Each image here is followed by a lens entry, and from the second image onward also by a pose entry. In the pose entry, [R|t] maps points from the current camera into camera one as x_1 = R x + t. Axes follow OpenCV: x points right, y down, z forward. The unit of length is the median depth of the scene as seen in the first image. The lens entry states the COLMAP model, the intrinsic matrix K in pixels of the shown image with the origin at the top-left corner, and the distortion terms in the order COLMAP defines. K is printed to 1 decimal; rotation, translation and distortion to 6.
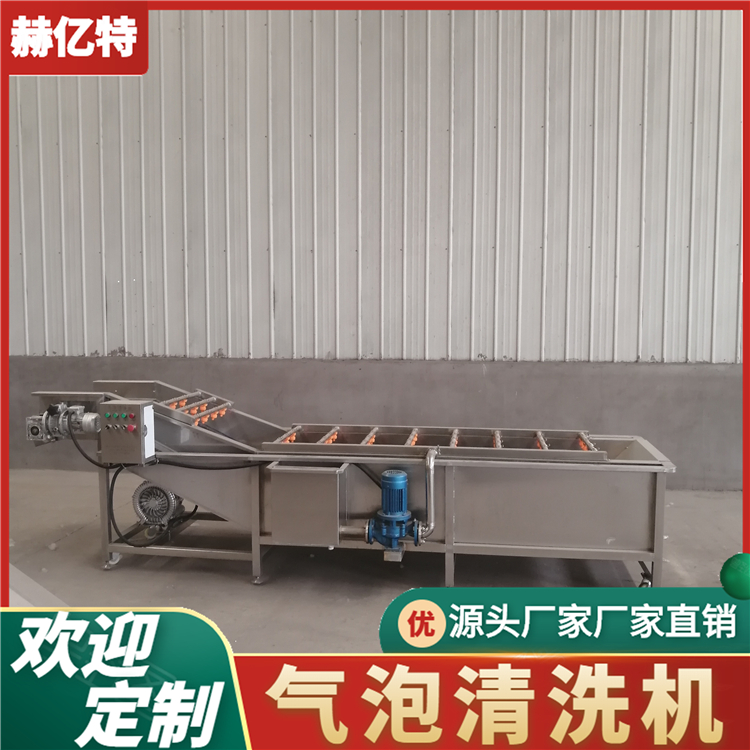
lens RADIAL K [[788.6, 0, 357.8], [0, 788.6, 375.3], [0, 0, 1]] dist [0.164997, -0.450792]
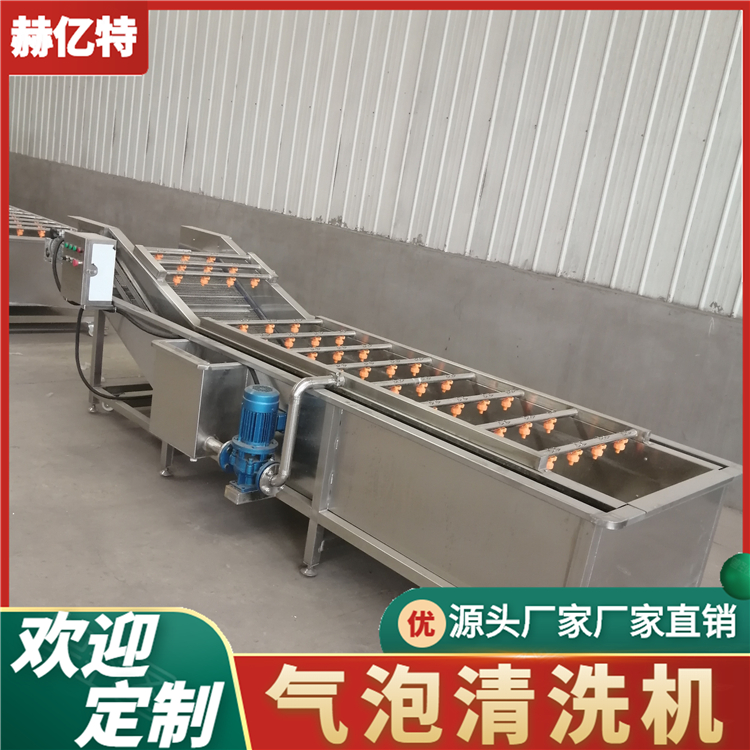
lens RADIAL K [[793.6, 0, 375.0], [0, 793.6, 375.0], [0, 0, 1]] dist [0.009044, -0.116241]
pose [[0.792789, 0.264042, -0.549334, 0.424098], [-0.209203, 0.964421, 0.161639, -0.021737], [0.572468, -0.013224, 0.819820, 0.383663]]
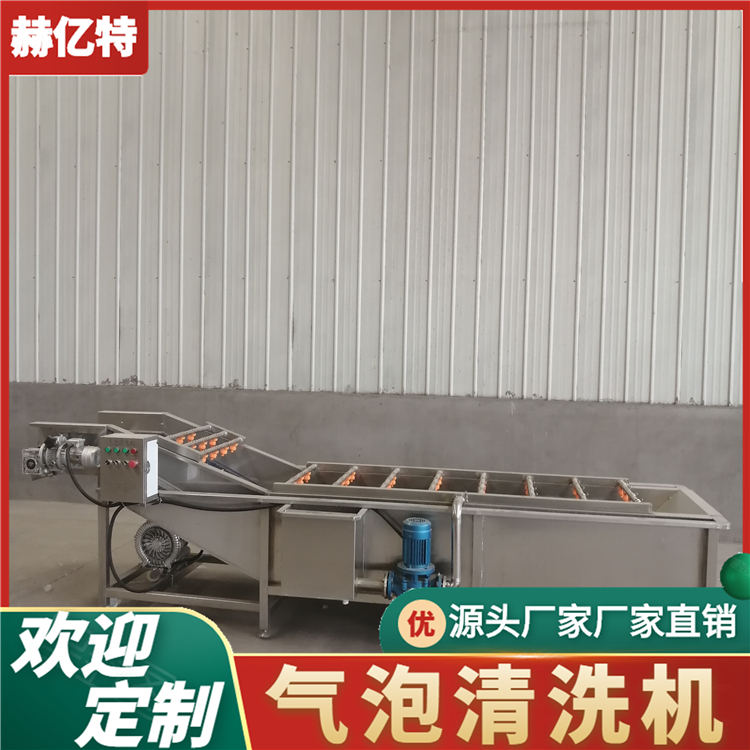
lens RADIAL K [[788.6, 0, 357.8], [0, 788.6, 375.3], [0, 0, 1]] dist [0.164997, -0.450792]
pose [[0.999423, 0.022599, -0.025365, -0.002054], [-0.023626, 0.998883, -0.040932, -0.004077], [0.024412, 0.041508, 0.998840, 0.064870]]
